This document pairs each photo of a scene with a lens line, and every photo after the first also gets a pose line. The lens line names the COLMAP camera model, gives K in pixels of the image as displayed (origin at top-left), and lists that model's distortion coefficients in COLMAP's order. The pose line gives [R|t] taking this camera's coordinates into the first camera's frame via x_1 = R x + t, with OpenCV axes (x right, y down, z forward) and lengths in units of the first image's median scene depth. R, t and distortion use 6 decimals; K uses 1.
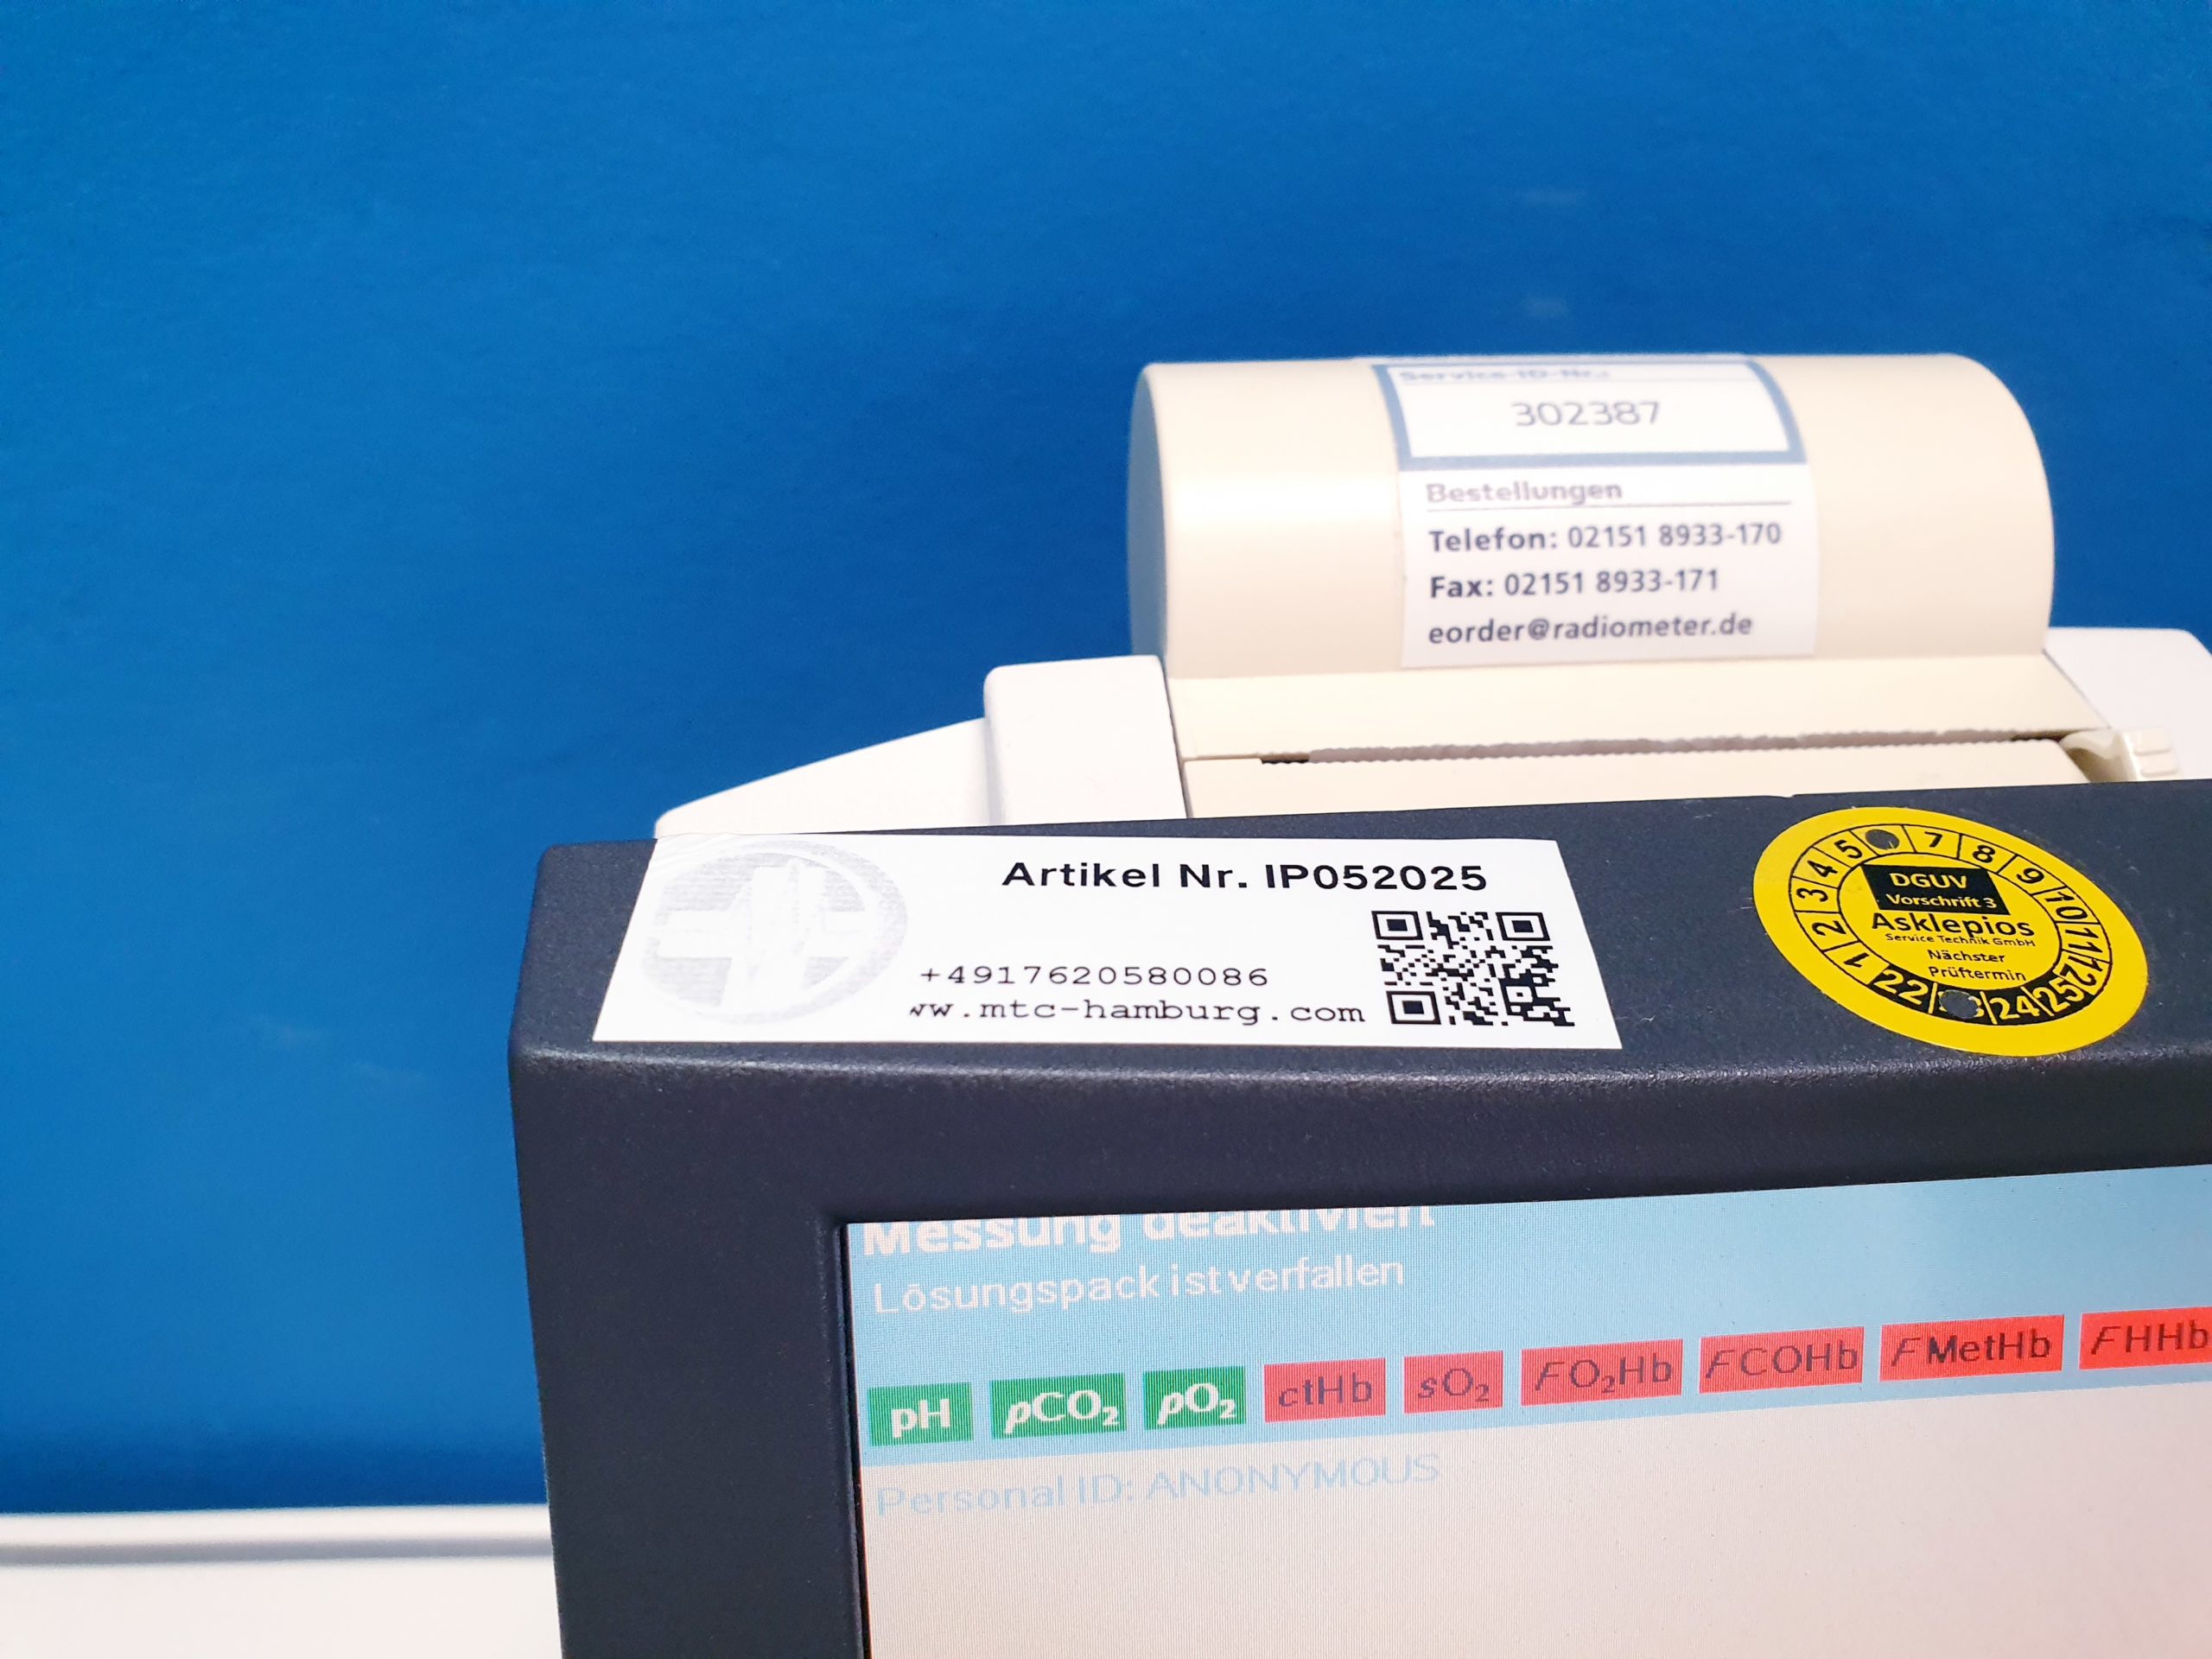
lens RADIAL K [[1743.3, 0, 1080.3], [0, 1743.3, 828.8], [0, 0, 1]] dist [-0.059716, 0.126758]
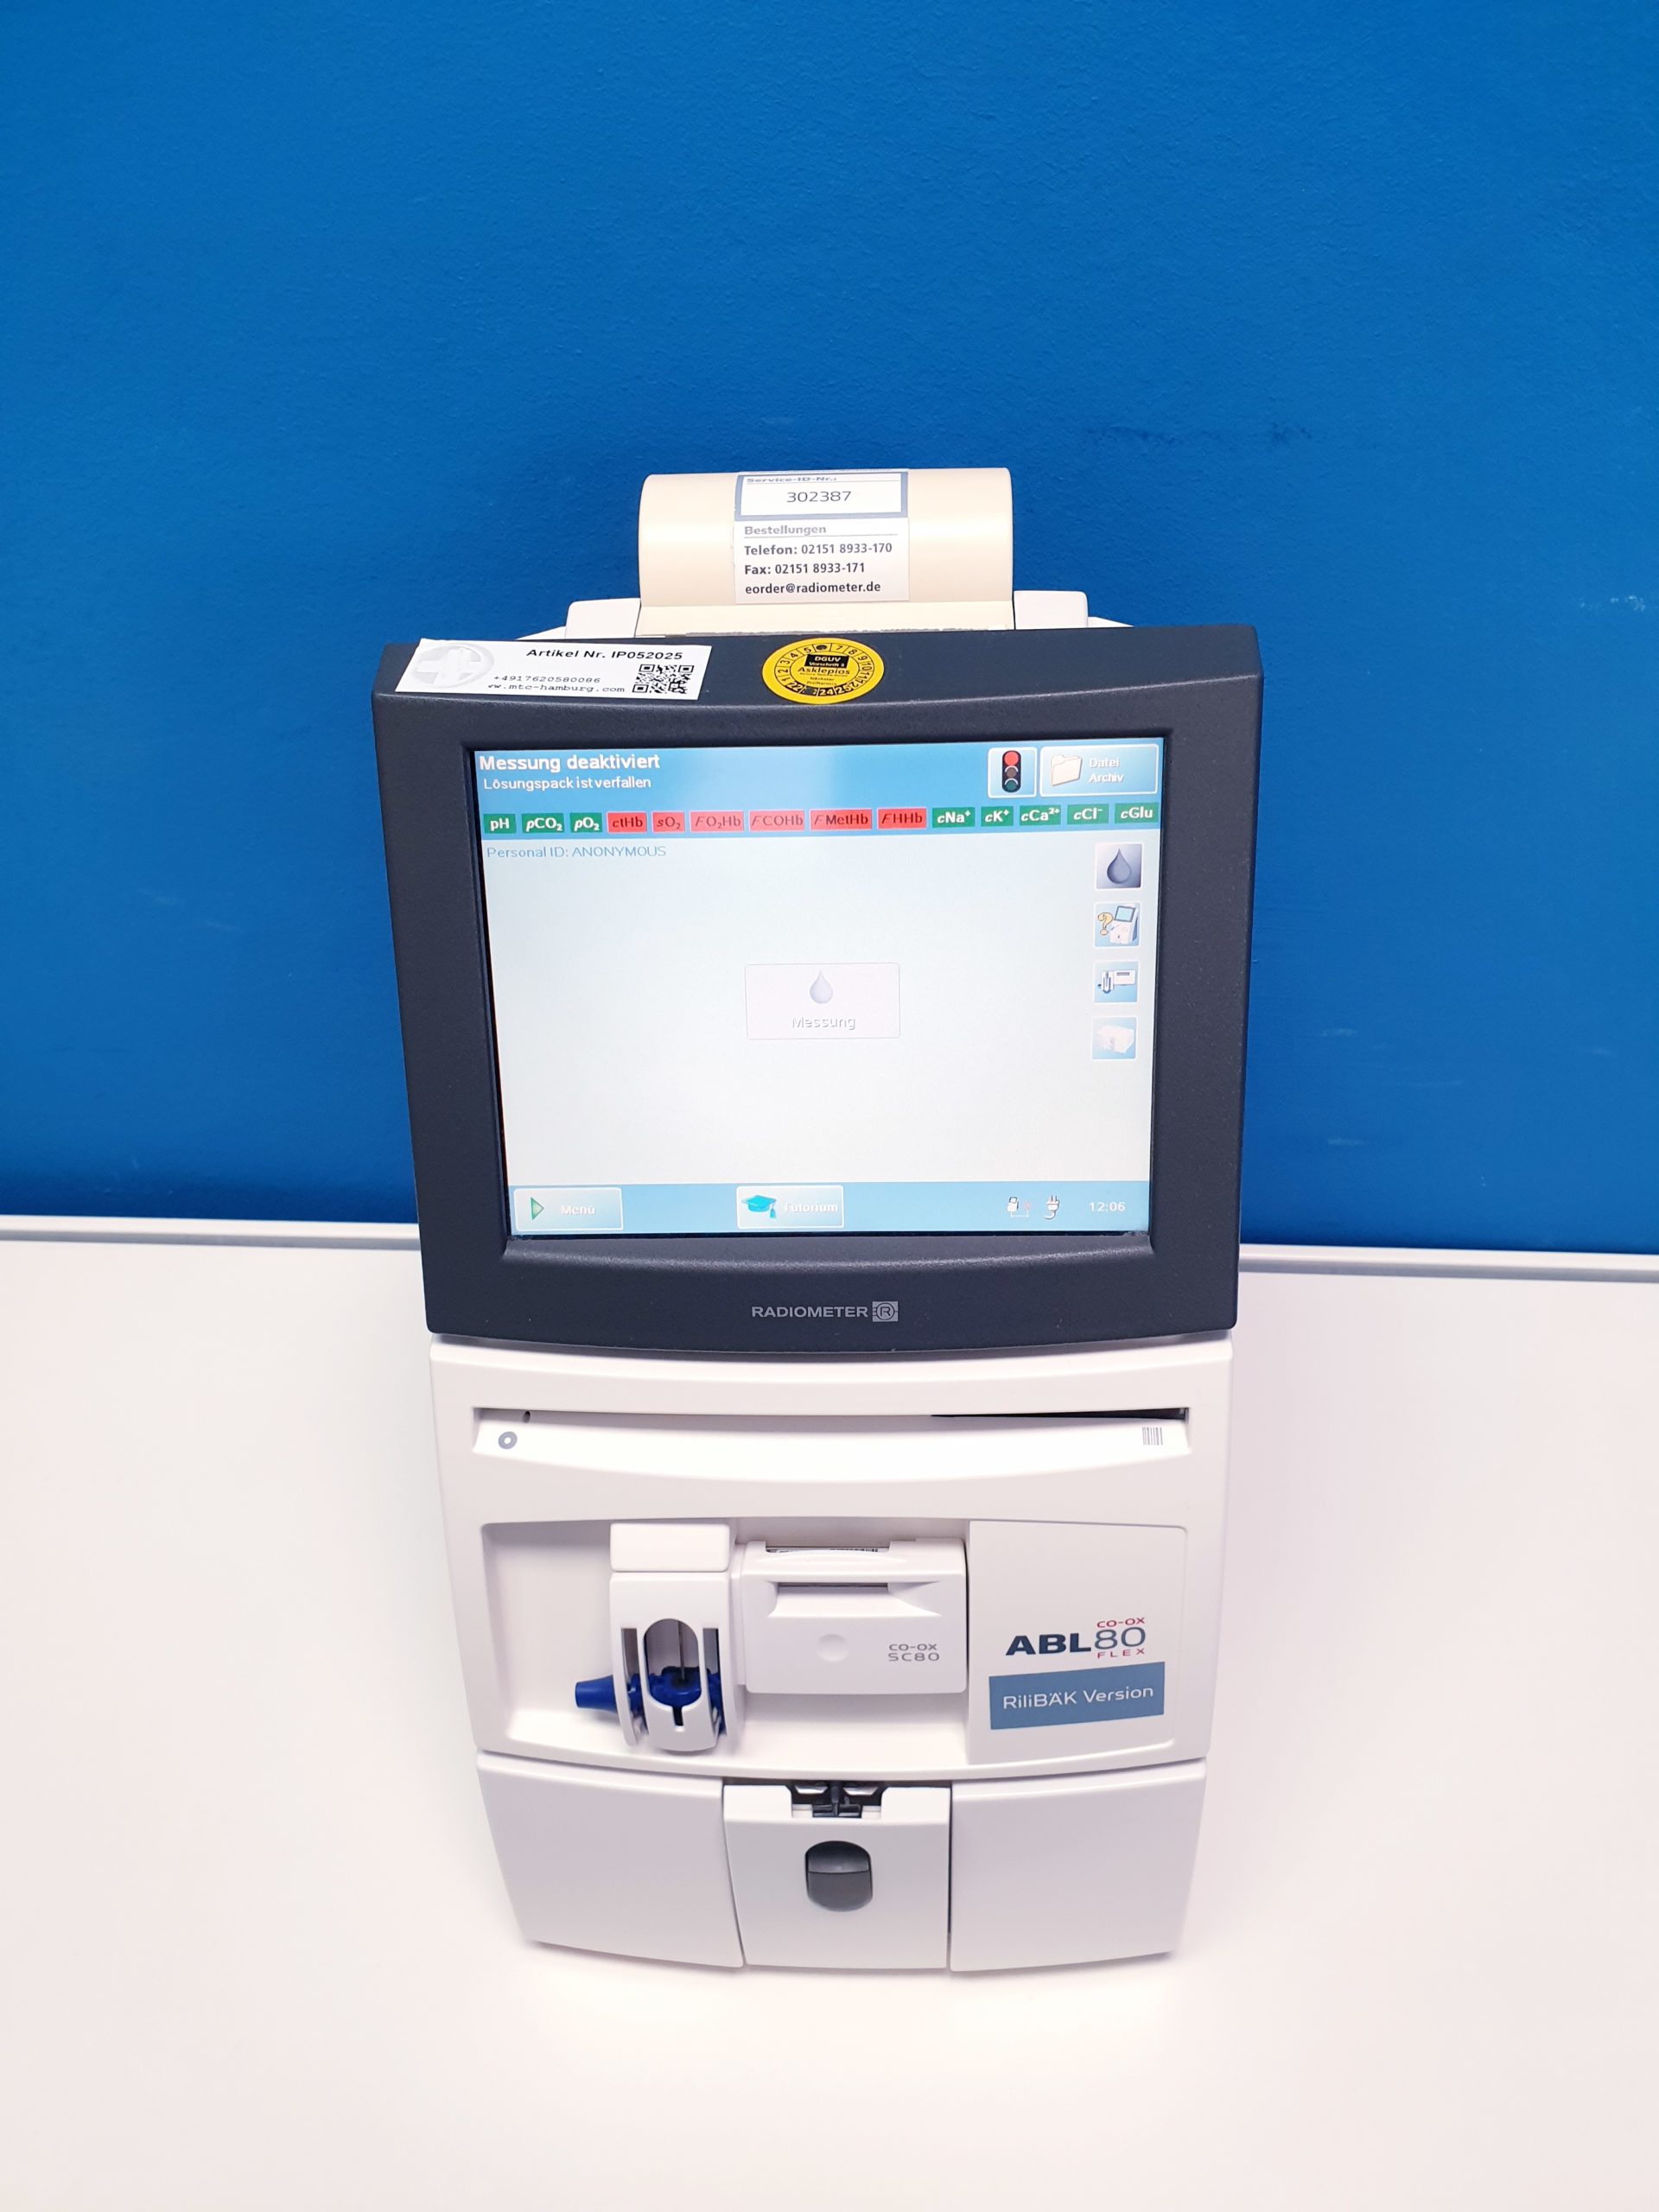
lens RADIAL K [[1736.5, 0, 830.0], [0, 1736.5, 1116.7], [0, 0, 1]] dist [0.004645, -0.123158]
pose [[0.995951, 0.034089, -0.083182, 0.550588], [-0.023488, 0.991848, 0.125244, 0.315692], [0.086773, -0.122783, 0.988633, -1.500103]]
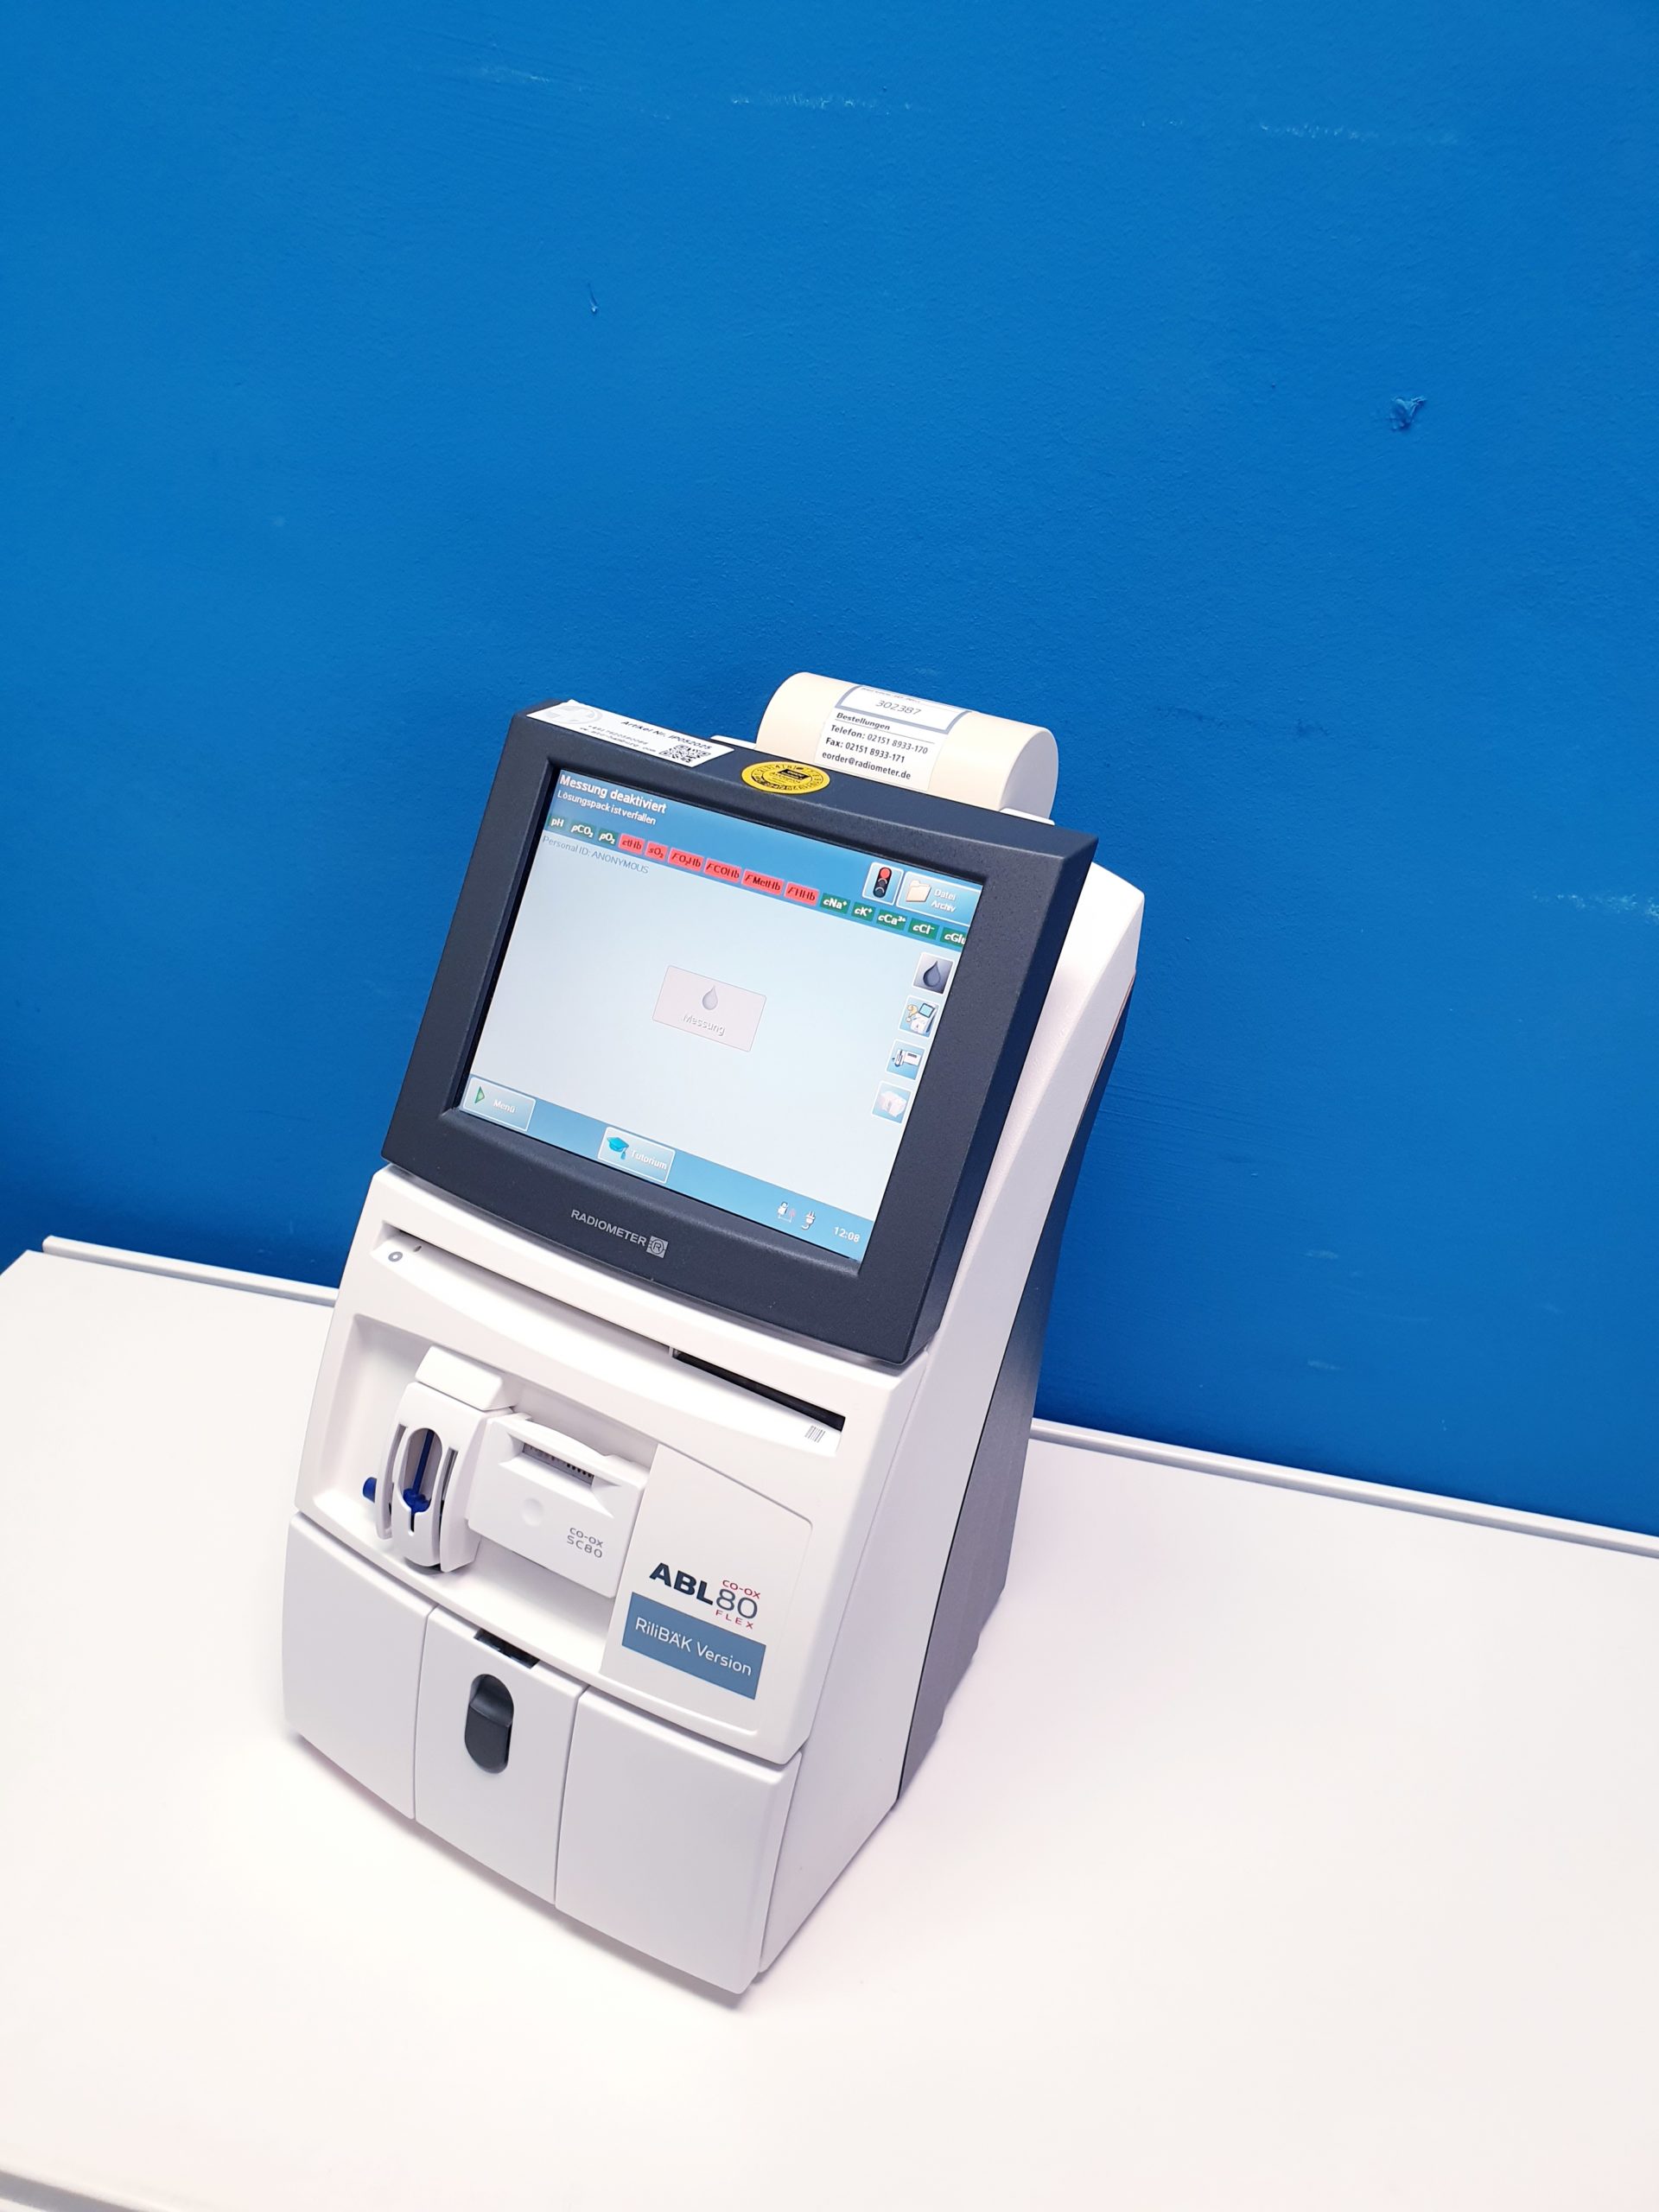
lens RADIAL K [[1736.5, 0, 830.0], [0, 1736.5, 1116.7], [0, 0, 1]] dist [0.004645, -0.123158]
pose [[0.837650, 0.328474, -0.436402, 1.890742], [-0.390813, 0.918595, -0.058730, 0.713592], [0.381585, 0.219747, 0.897833, -1.817793]]
